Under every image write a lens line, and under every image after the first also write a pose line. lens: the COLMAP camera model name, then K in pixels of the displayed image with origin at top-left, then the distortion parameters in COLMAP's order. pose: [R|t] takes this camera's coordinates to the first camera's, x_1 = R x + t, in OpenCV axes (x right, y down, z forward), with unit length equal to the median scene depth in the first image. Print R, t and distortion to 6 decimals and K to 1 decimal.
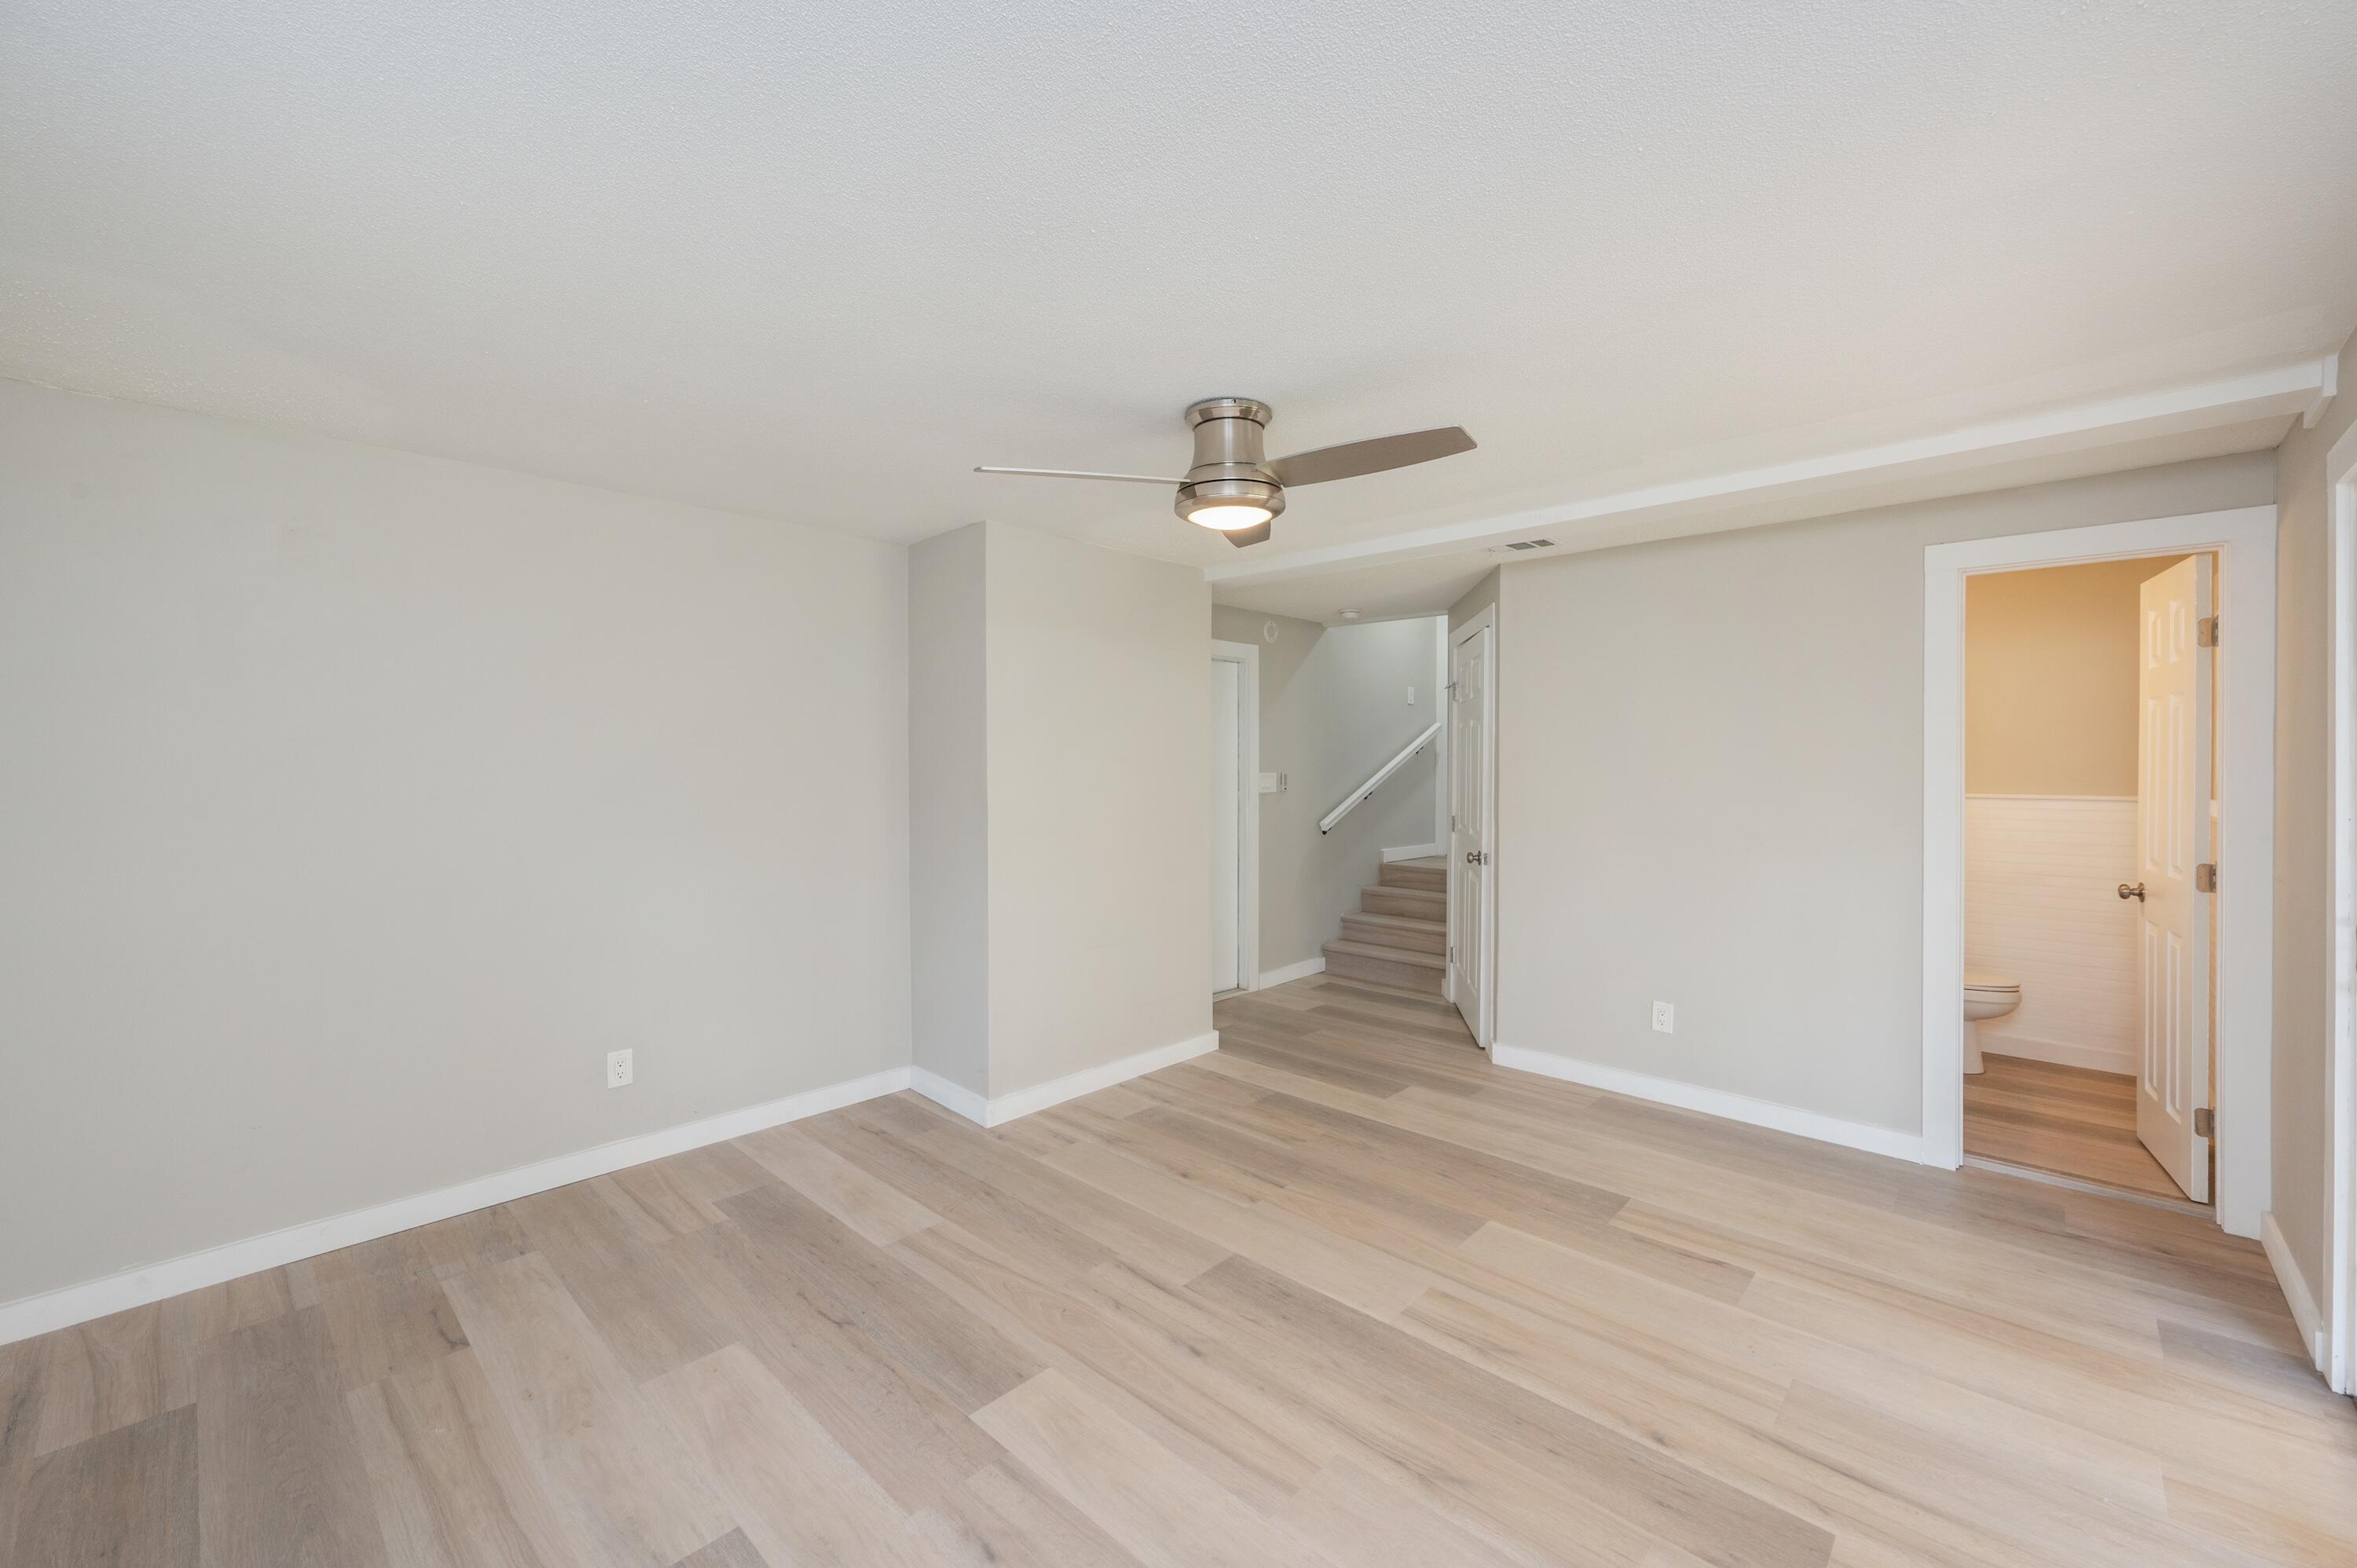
lens RADIAL K [[934.8, 0, 1179.5], [0, 934.8, 778.9], [0, 0, 1]] dist [-0.000794, -0.000093]
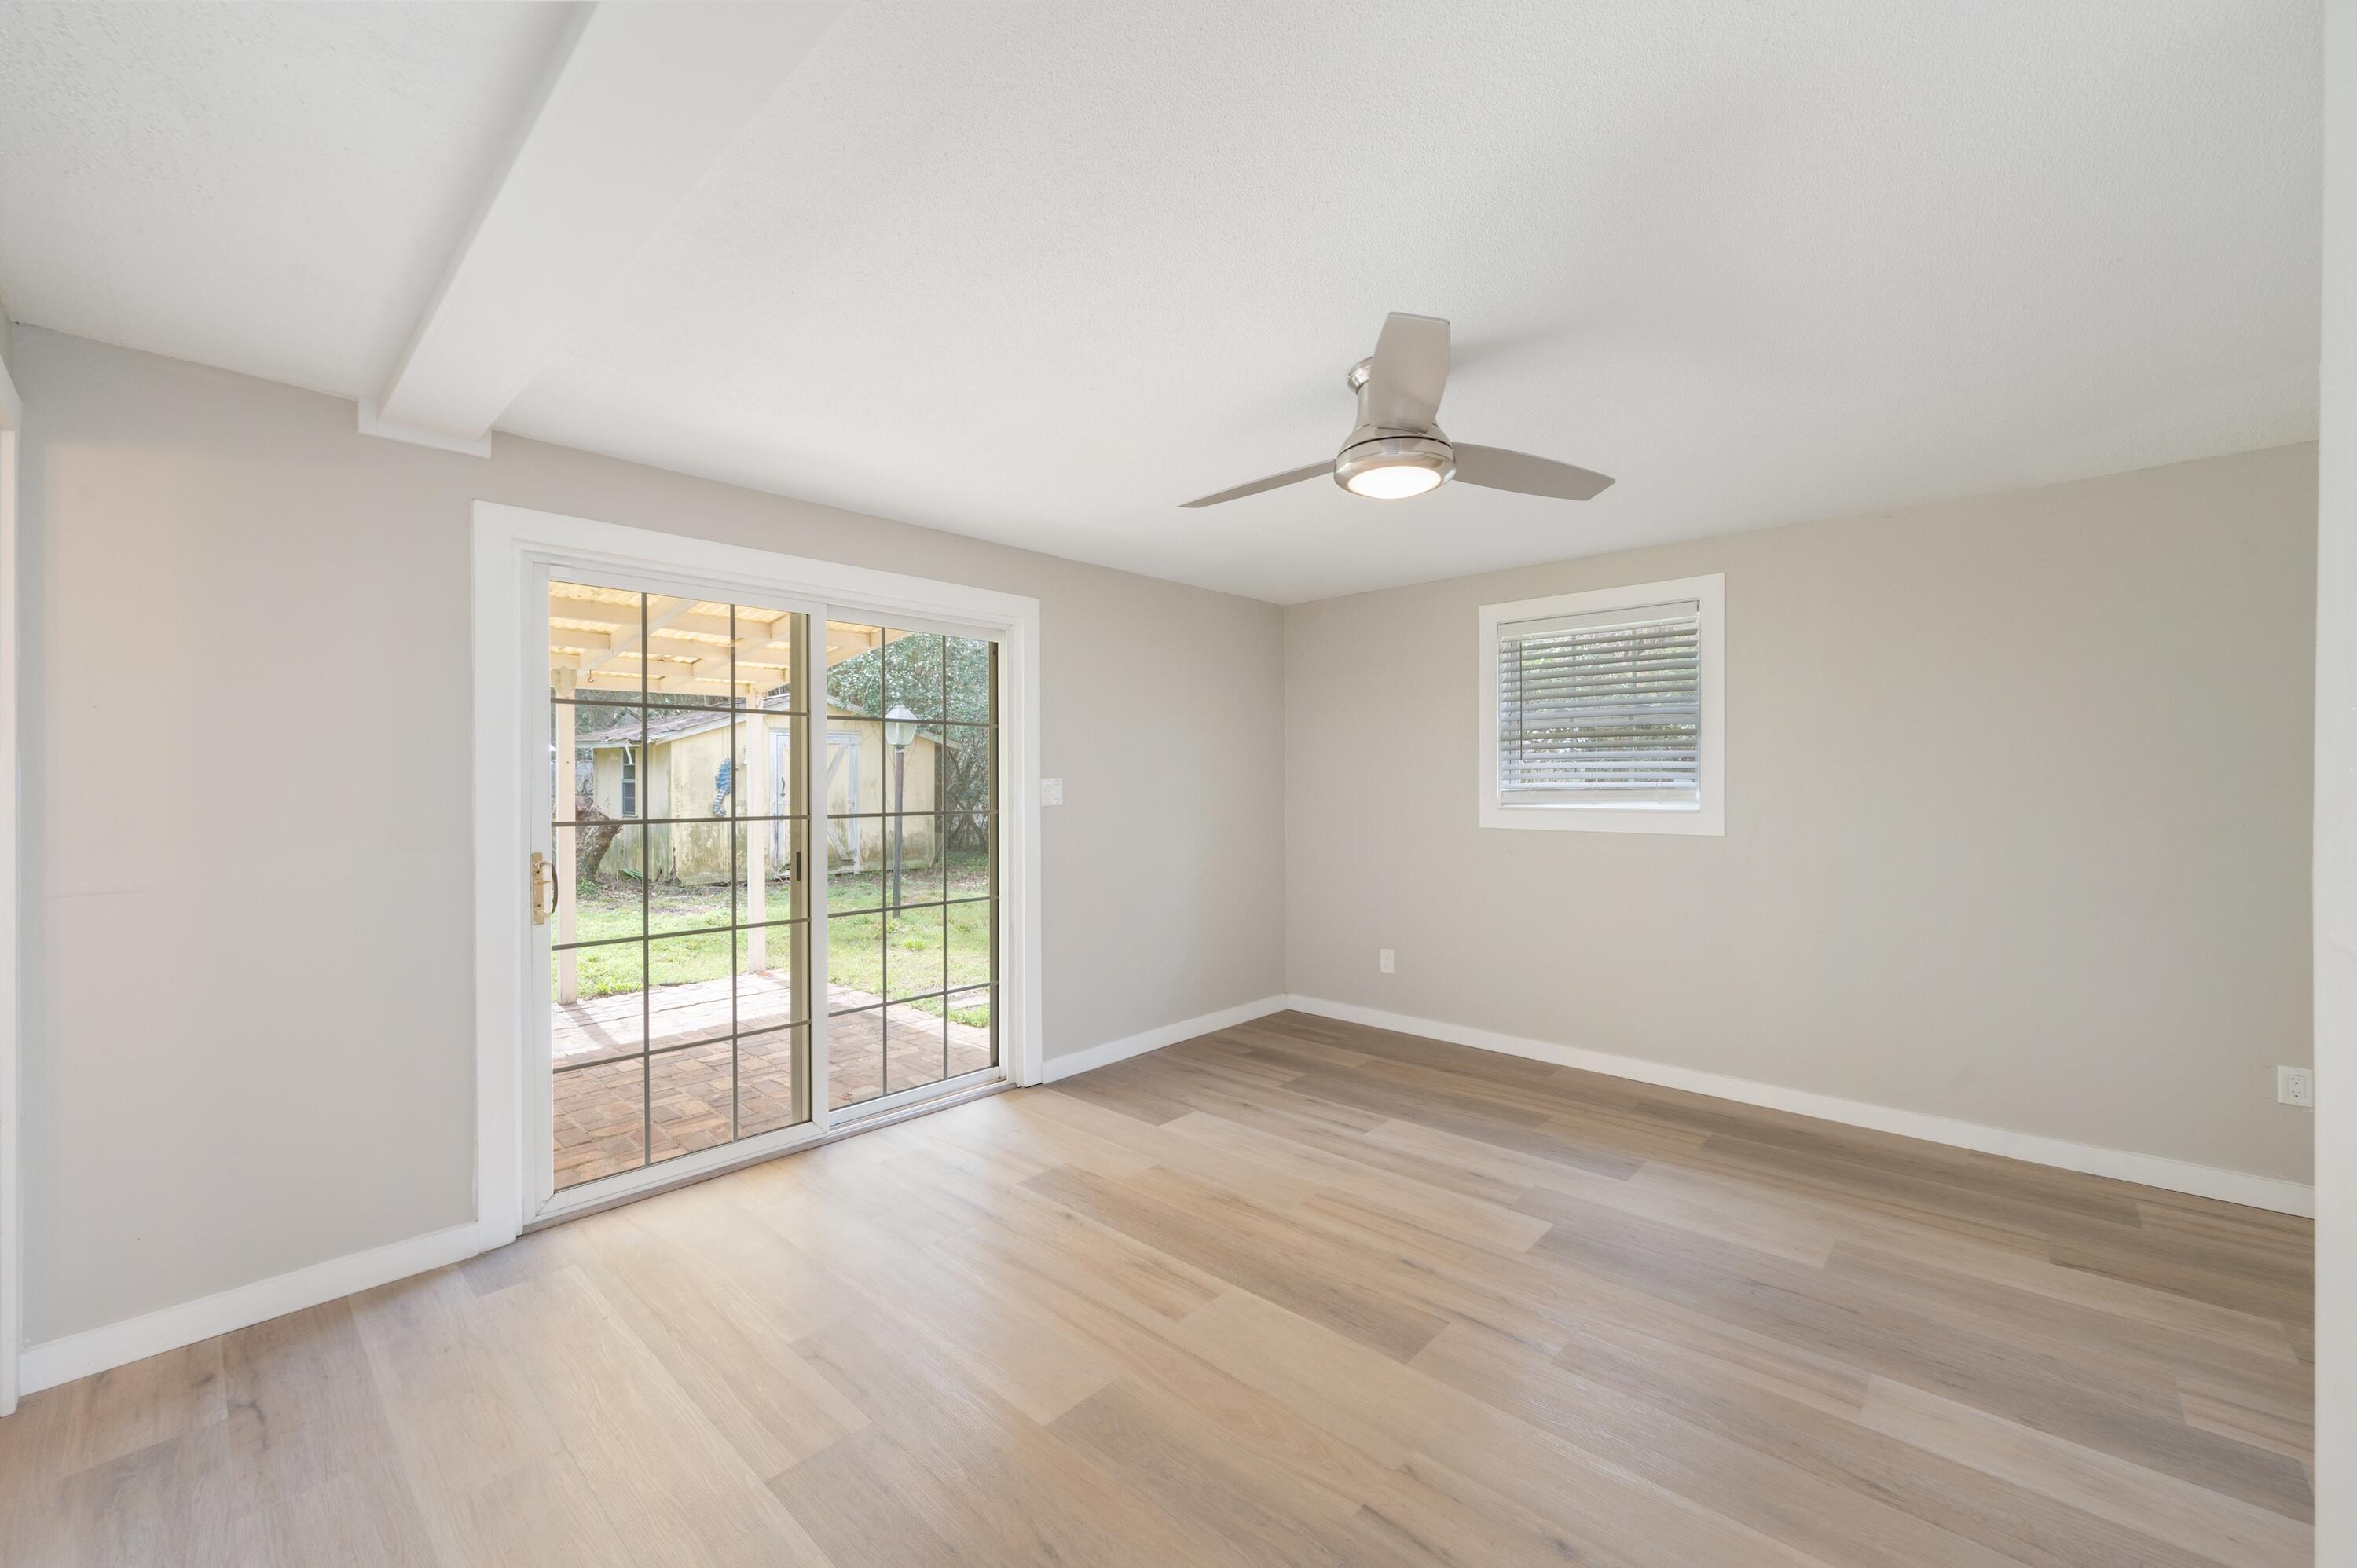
lens RADIAL K [[934.8, 0, 1180.8], [0, 934.8, 778.3], [0, 0, 1]] dist [-0.000794, -0.000093]
pose [[-0.999892, 0.004109, -0.014115, 0.289595], [0.003970, 0.999943, 0.009875, 0.005670], [0.014155, 0.009818, -0.999852, 1.996271]]
